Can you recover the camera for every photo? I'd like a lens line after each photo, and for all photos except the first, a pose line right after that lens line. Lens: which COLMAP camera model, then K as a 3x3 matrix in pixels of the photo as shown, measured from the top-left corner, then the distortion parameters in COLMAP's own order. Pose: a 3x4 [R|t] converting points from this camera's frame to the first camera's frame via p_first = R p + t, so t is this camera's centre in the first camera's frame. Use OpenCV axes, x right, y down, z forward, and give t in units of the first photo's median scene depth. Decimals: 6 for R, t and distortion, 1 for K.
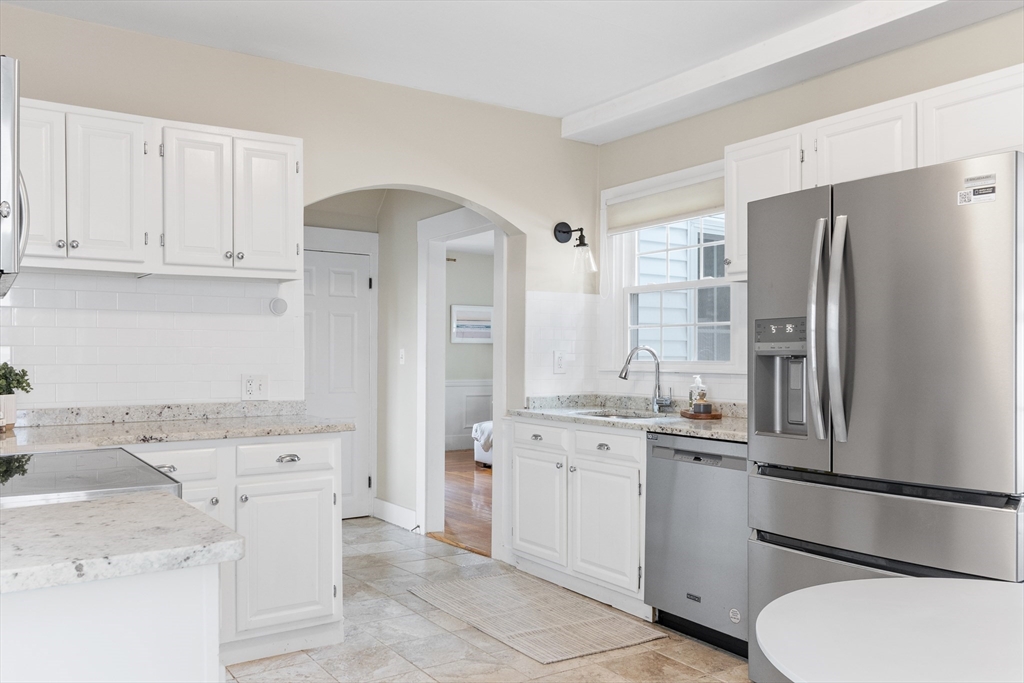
lens RADIAL K [[820.3, 0, 513.6], [0, 820.3, 347.6], [0, 0, 1]] dist [0.004981, 0.004524]
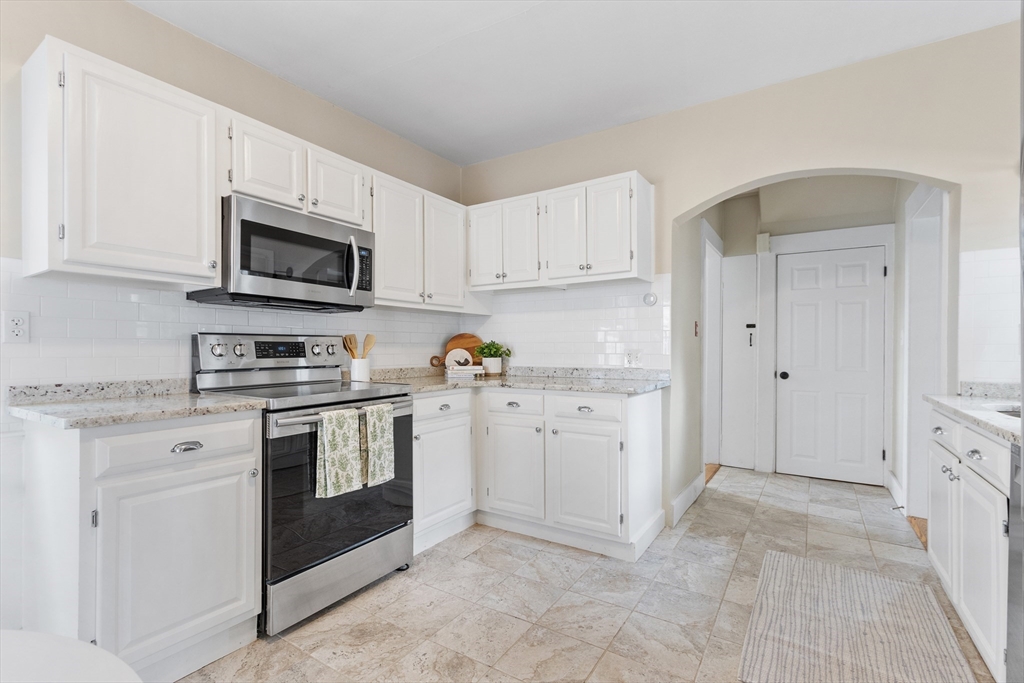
lens RADIAL K [[473.6, 0, 509.6], [0, 473.6, 343.0], [0, 0, 1]] dist [0.004874, -0.000737]
pose [[0.383314, -0.011556, -0.923546, 0.375850], [0.010565, 0.999911, -0.008126, 0.027877], [0.923558, -0.006642, 0.383402, 0.533093]]
